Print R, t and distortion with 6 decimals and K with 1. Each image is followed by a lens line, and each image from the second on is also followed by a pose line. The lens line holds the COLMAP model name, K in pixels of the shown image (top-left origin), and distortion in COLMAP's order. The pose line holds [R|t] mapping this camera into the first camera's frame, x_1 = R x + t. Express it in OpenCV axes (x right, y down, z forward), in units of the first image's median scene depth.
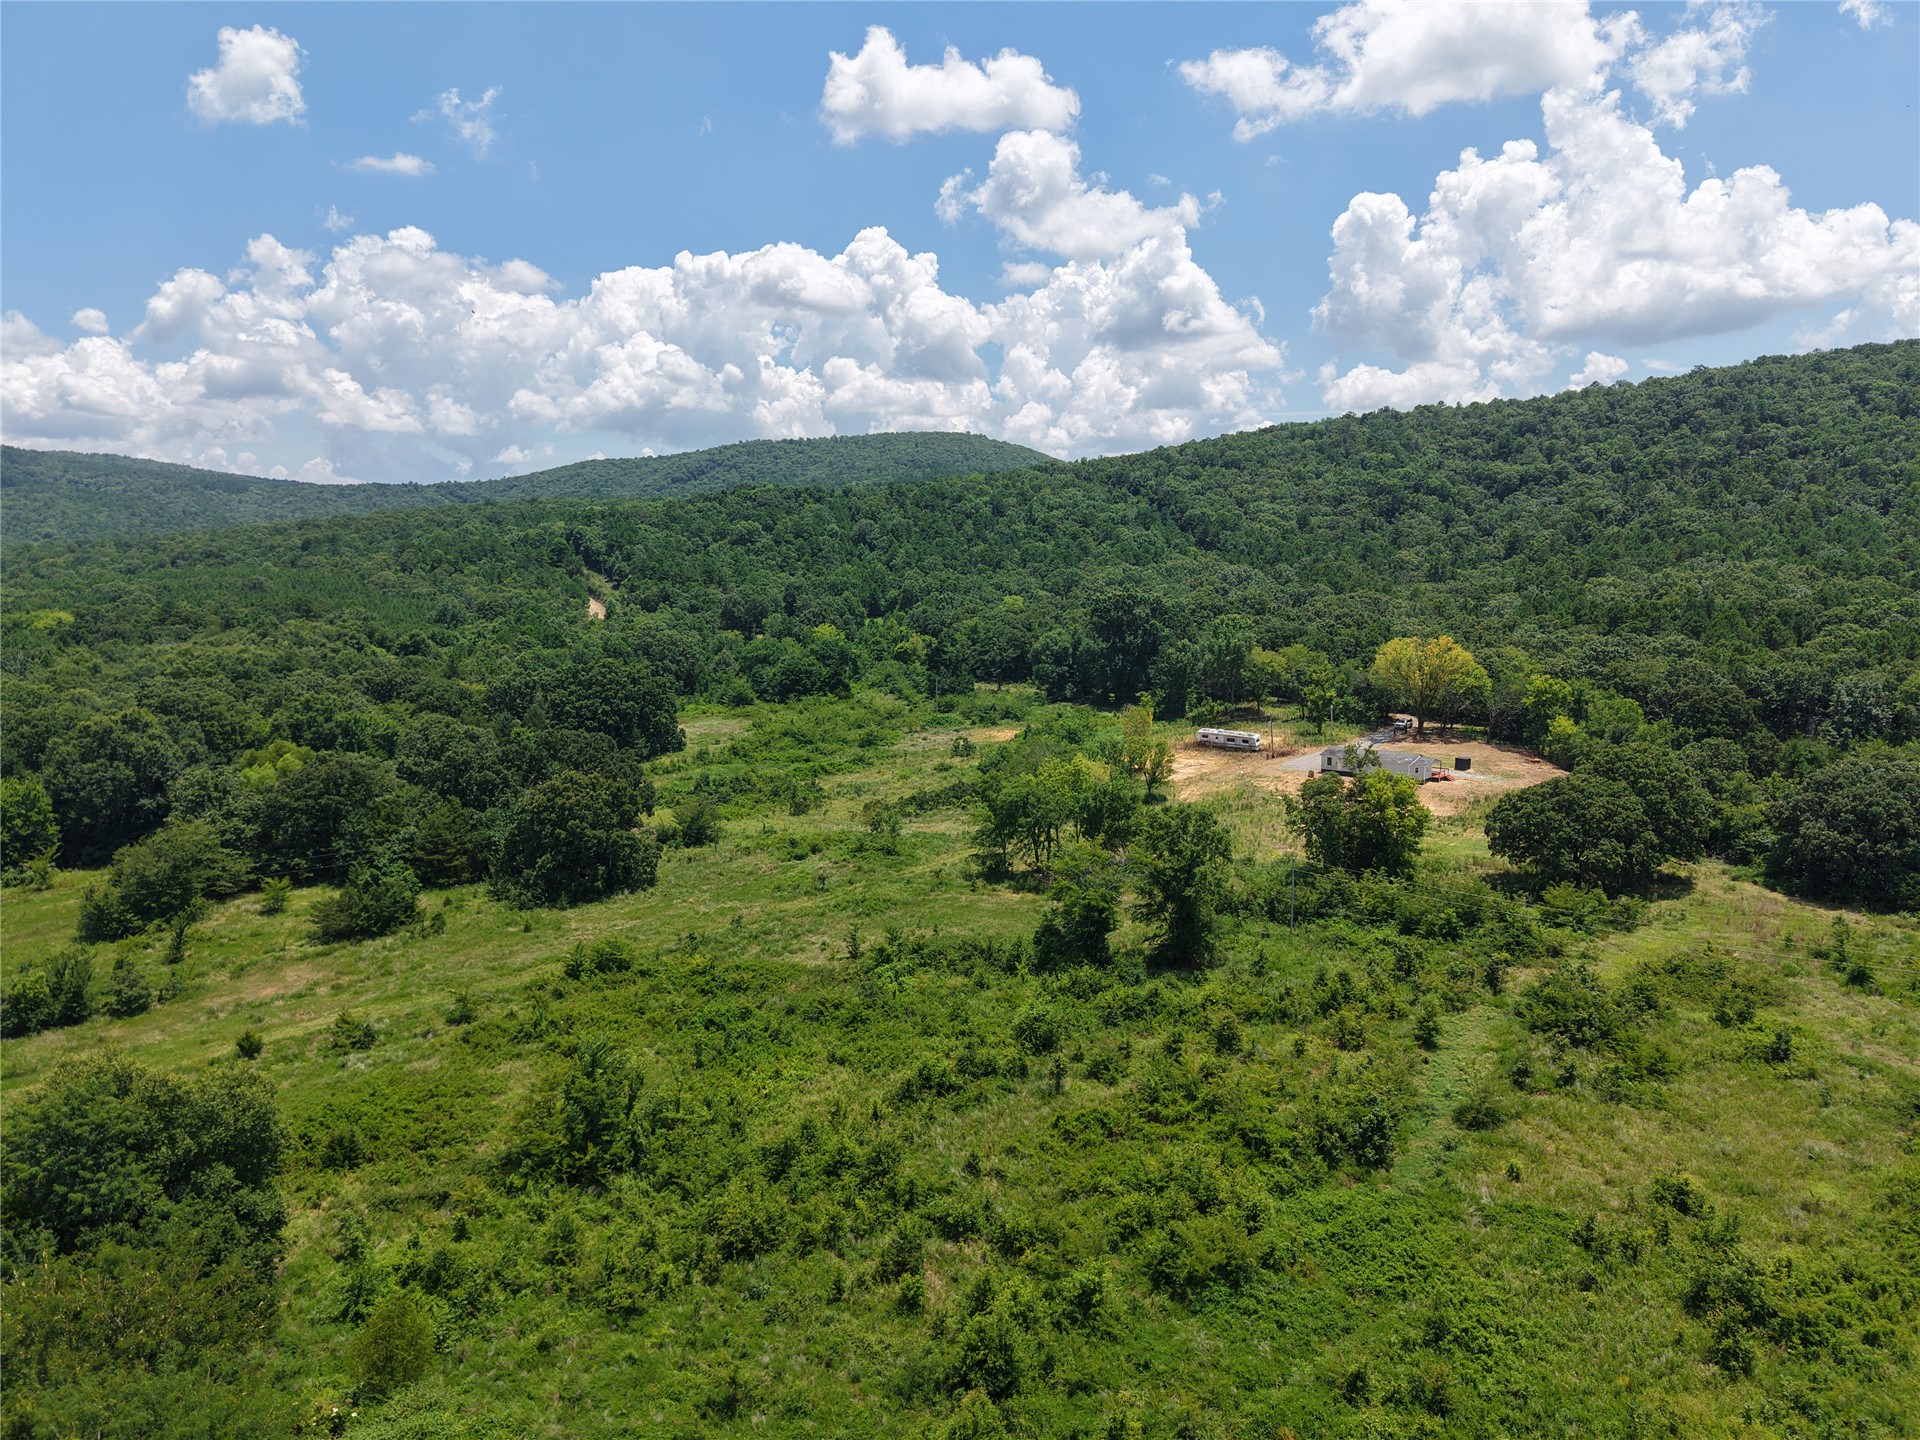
lens RADIAL K [[1337.1, 0, 931.2], [0, 1337.1, 637.3], [0, 0, 1]] dist [0.007636, -0.002585]
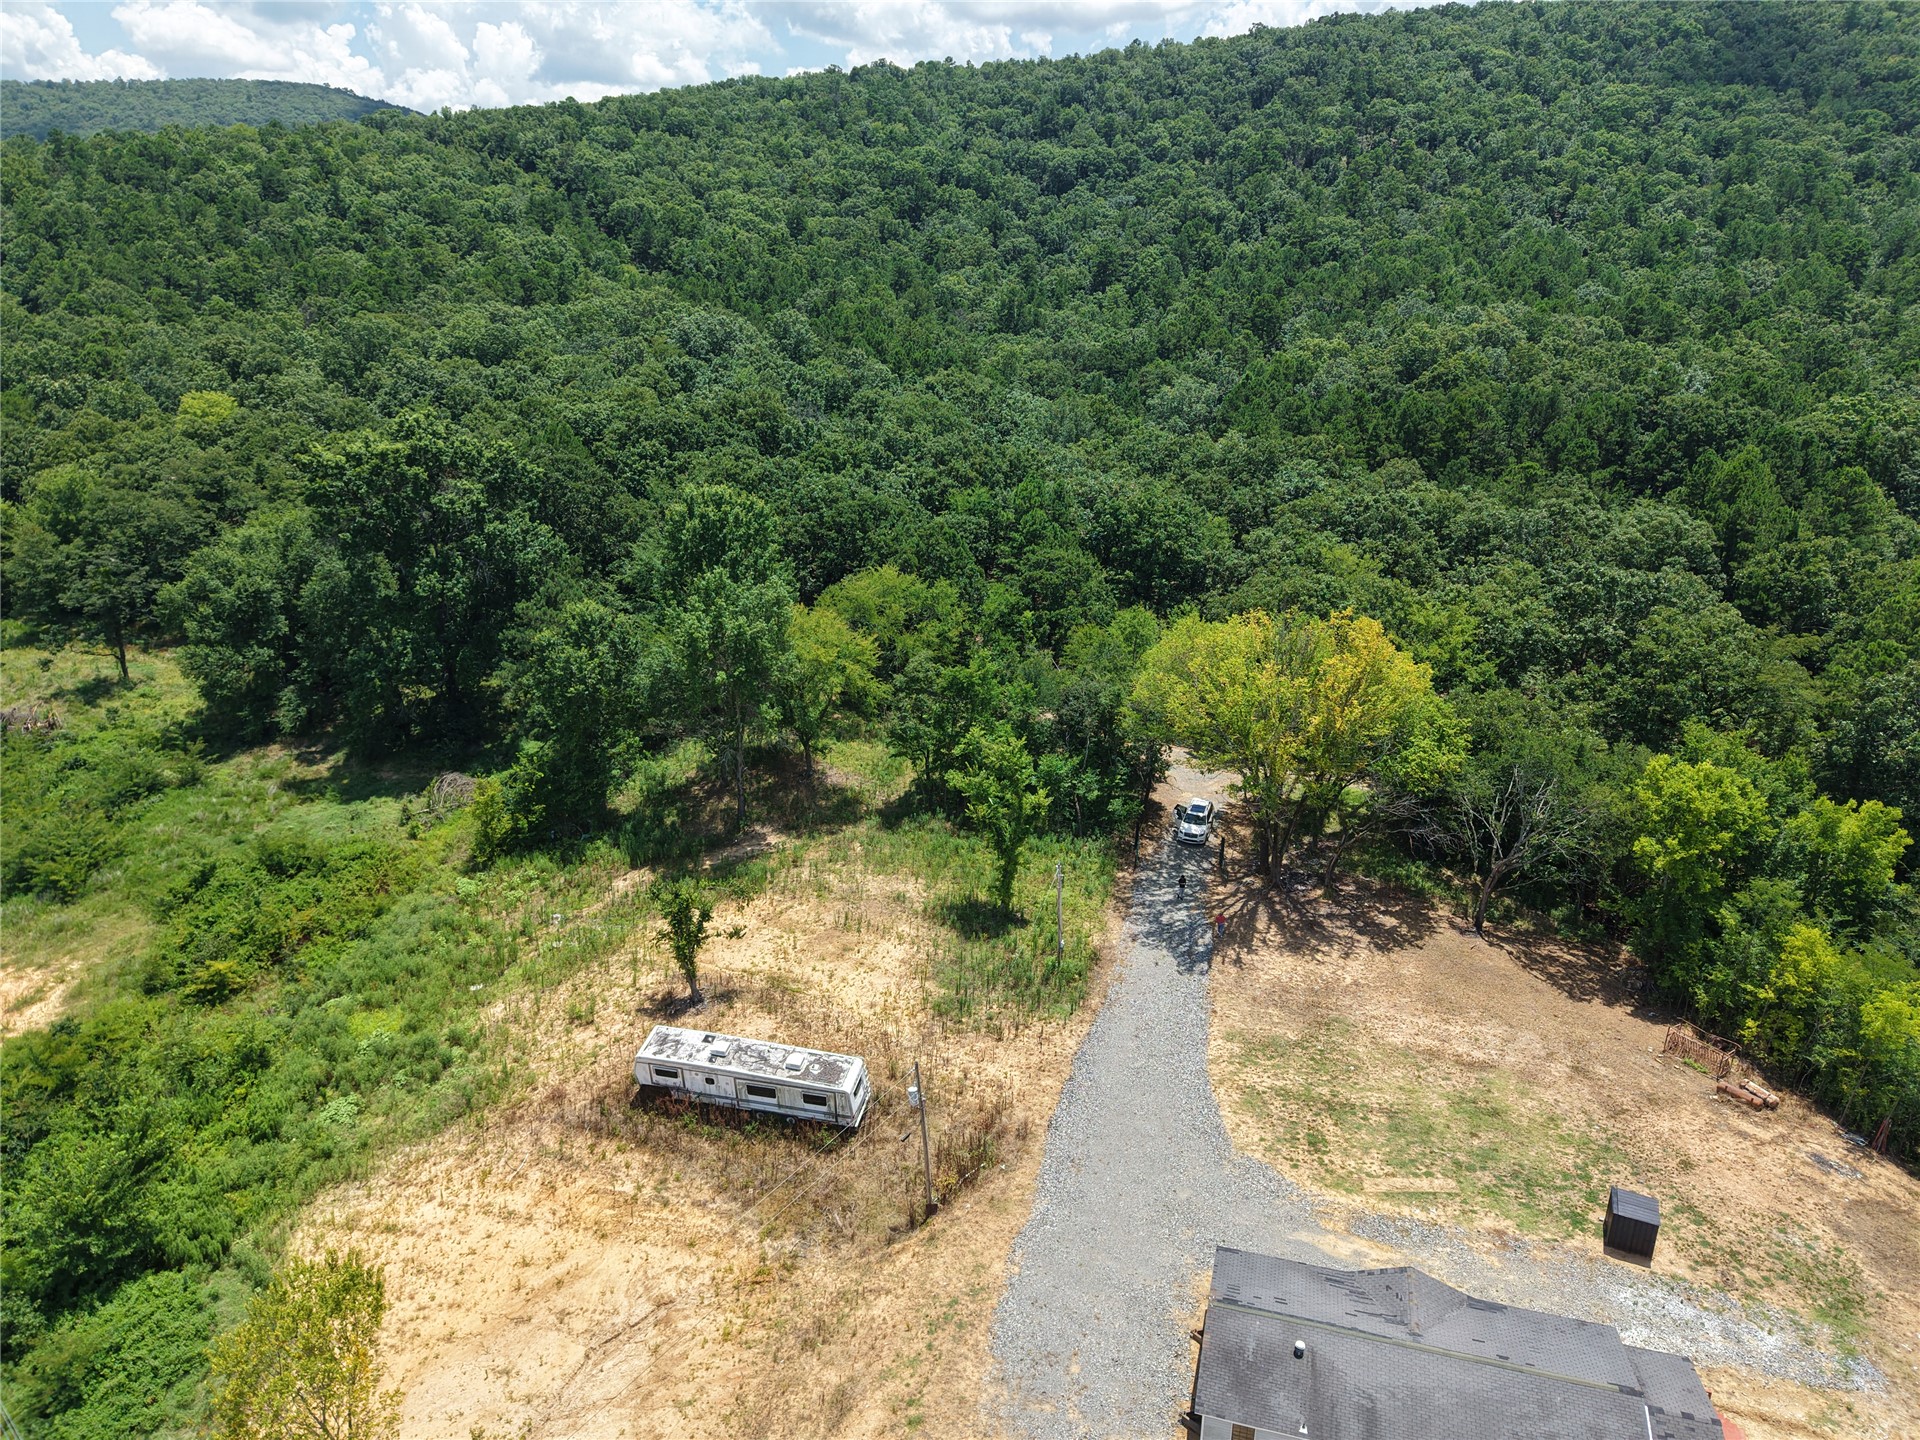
lens RADIAL K [[1291.0, 0, 959.0], [0, 1291.0, 714.1], [0, 0, 1]] dist [0.016564, -0.010966]
pose [[0.913962, -0.126518, 0.385574, 0.131817], [0.015762, 0.960508, 0.277807, -0.053699], [-0.405494, -0.247828, 0.879861, 0.604327]]
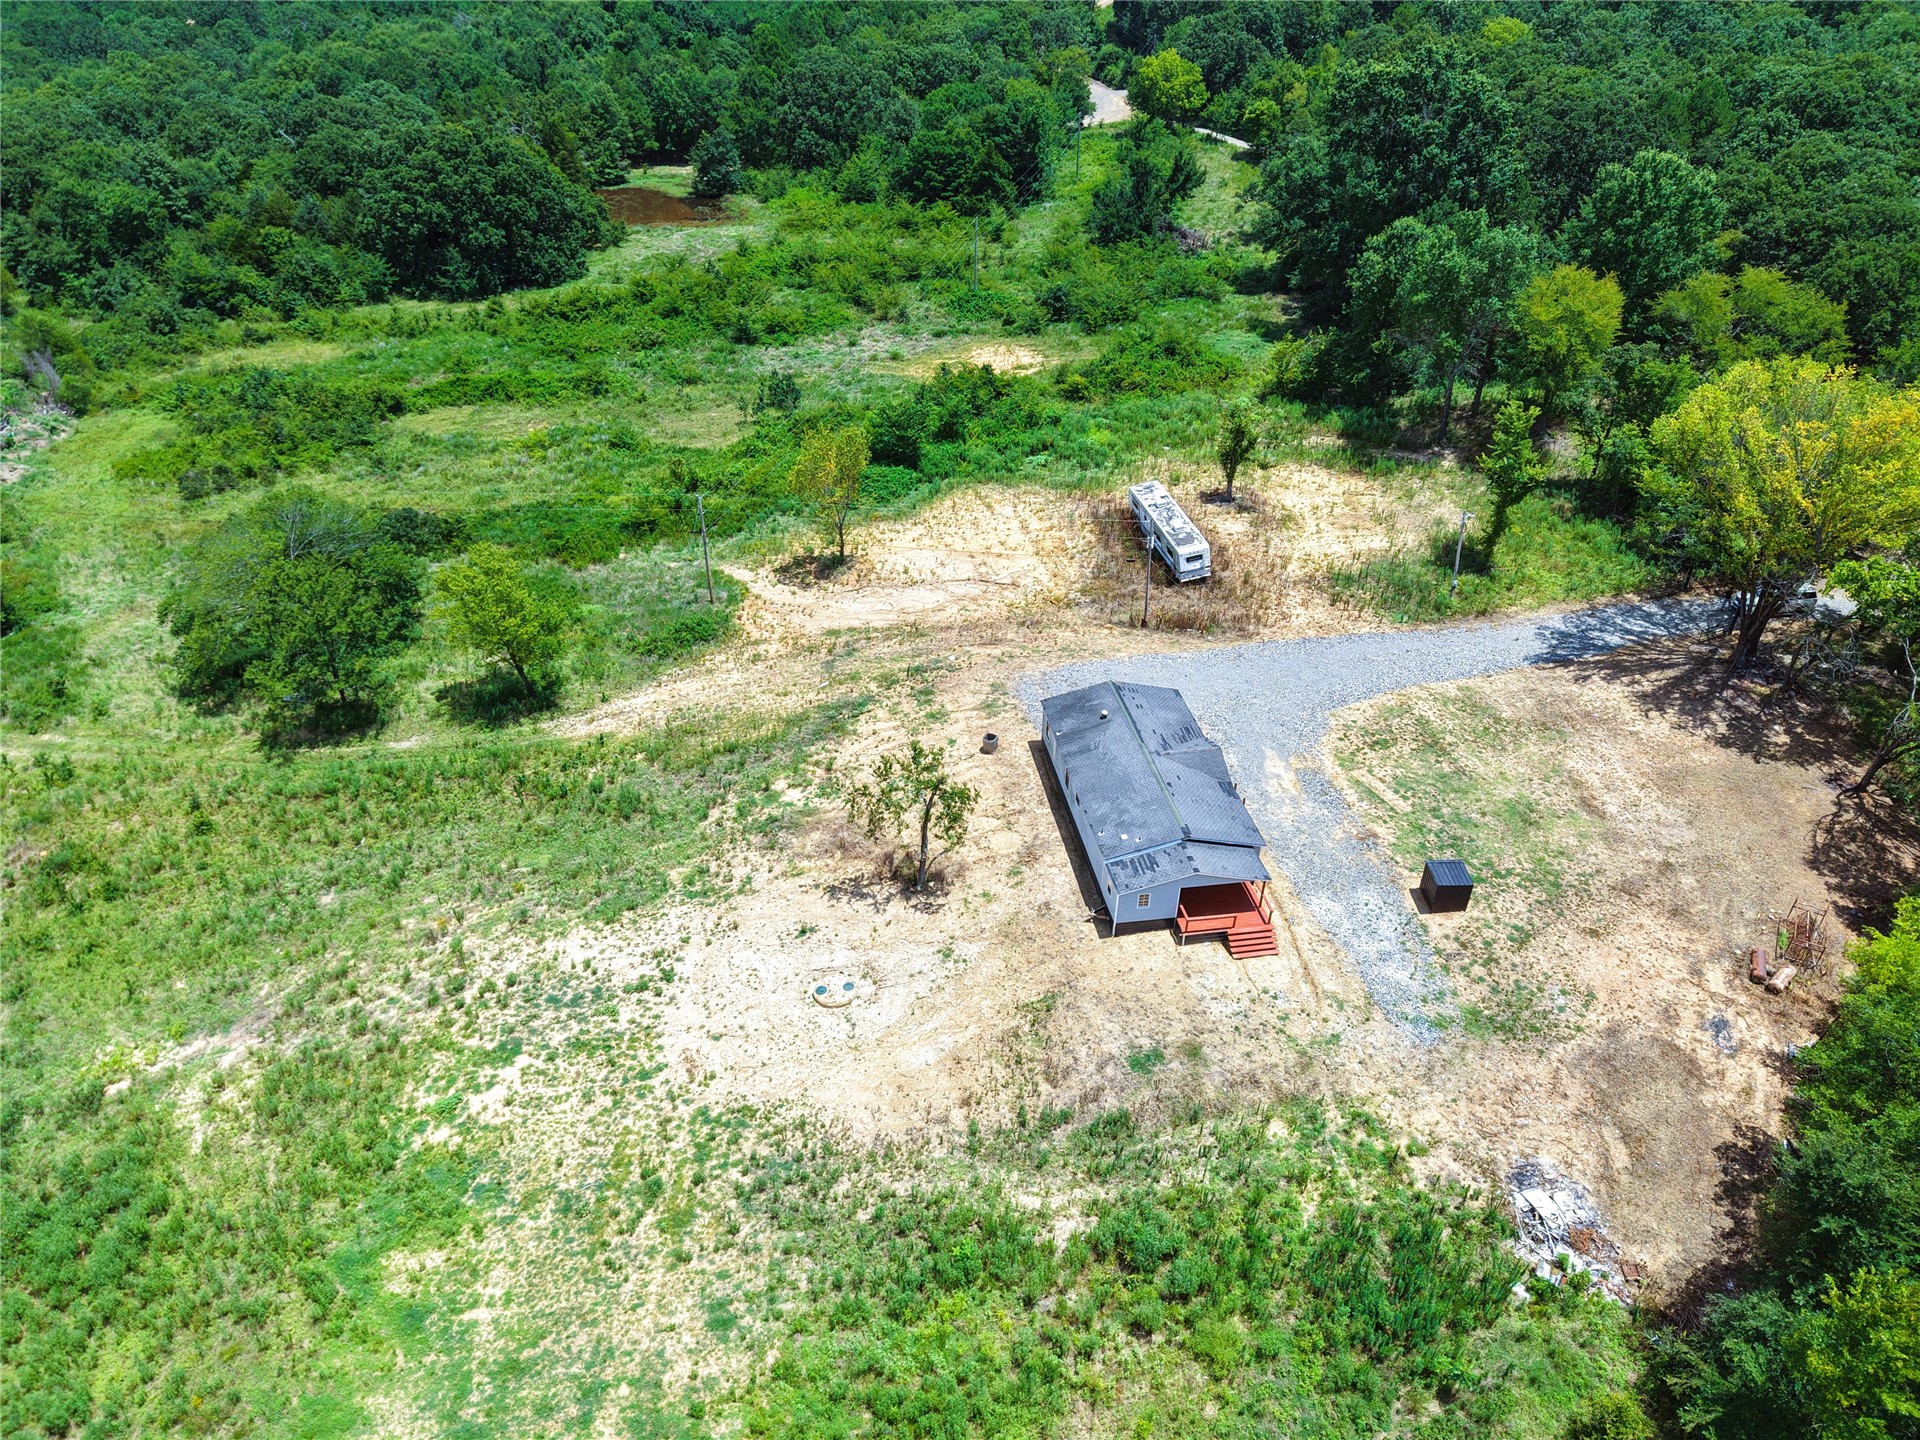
lens RADIAL K [[1302.6, 0, 961.3], [0, 1302.6, 696.2], [0, 0, 1]] dist [0.044663, -0.044112]
pose [[0.758755, 0.359267, -0.543340, 0.321554], [-0.049422, 0.863489, 0.501940, -0.061891], [0.649499, -0.353996, 0.672932, 0.527276]]
